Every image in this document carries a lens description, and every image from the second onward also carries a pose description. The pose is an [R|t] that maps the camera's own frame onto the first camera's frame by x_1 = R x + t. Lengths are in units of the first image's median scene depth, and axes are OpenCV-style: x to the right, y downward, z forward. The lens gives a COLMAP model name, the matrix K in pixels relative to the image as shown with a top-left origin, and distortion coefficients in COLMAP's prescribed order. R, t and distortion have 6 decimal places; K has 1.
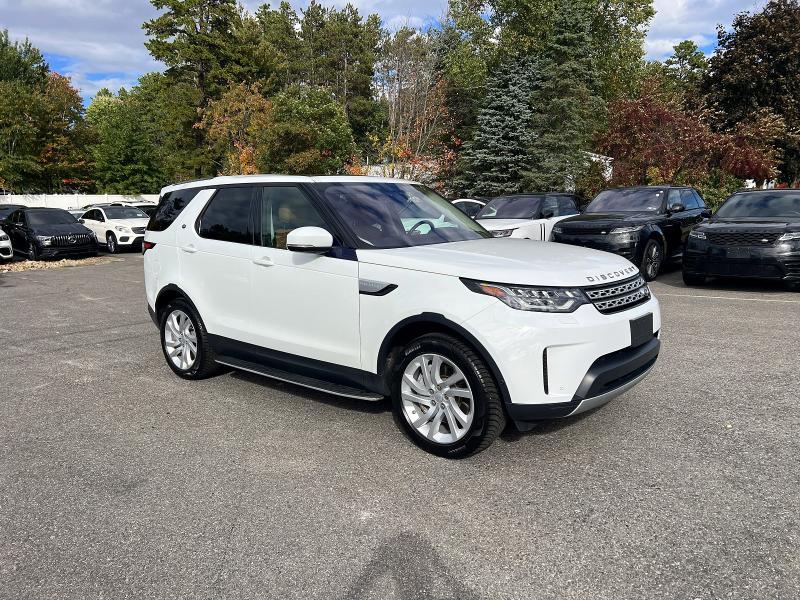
lens RADIAL K [[642.5, 0, 400.0], [0, 642.5, 300.0], [0, 0, 1]] dist [0.003180, 0.003334]
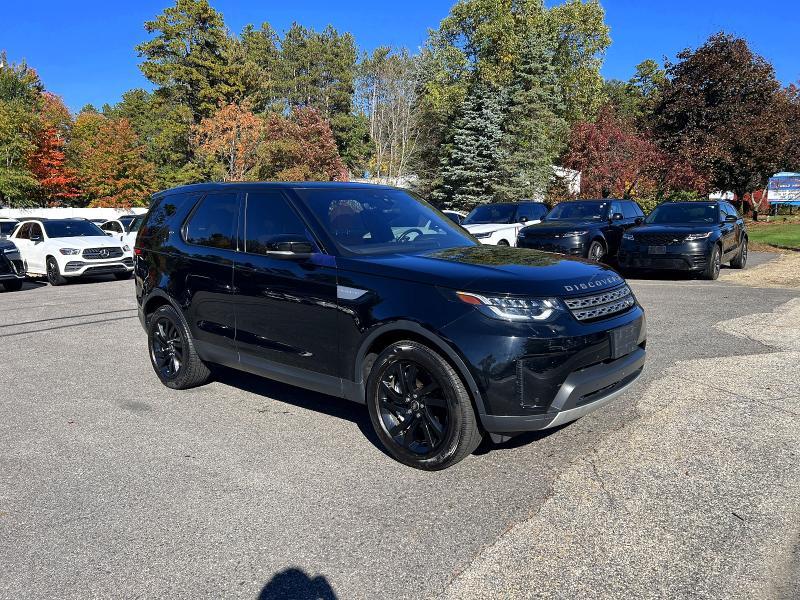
lens RADIAL K [[663.7, 0, 400.0], [0, 663.7, 300.0], [0, 0, 1]] dist [-0.003004, -0.003128]
pose [[0.999071, -0.010630, 0.041768, -0.024685], [0.011533, 0.999704, -0.021441, 0.021275], [-0.041528, 0.021903, 0.998897, -0.137289]]
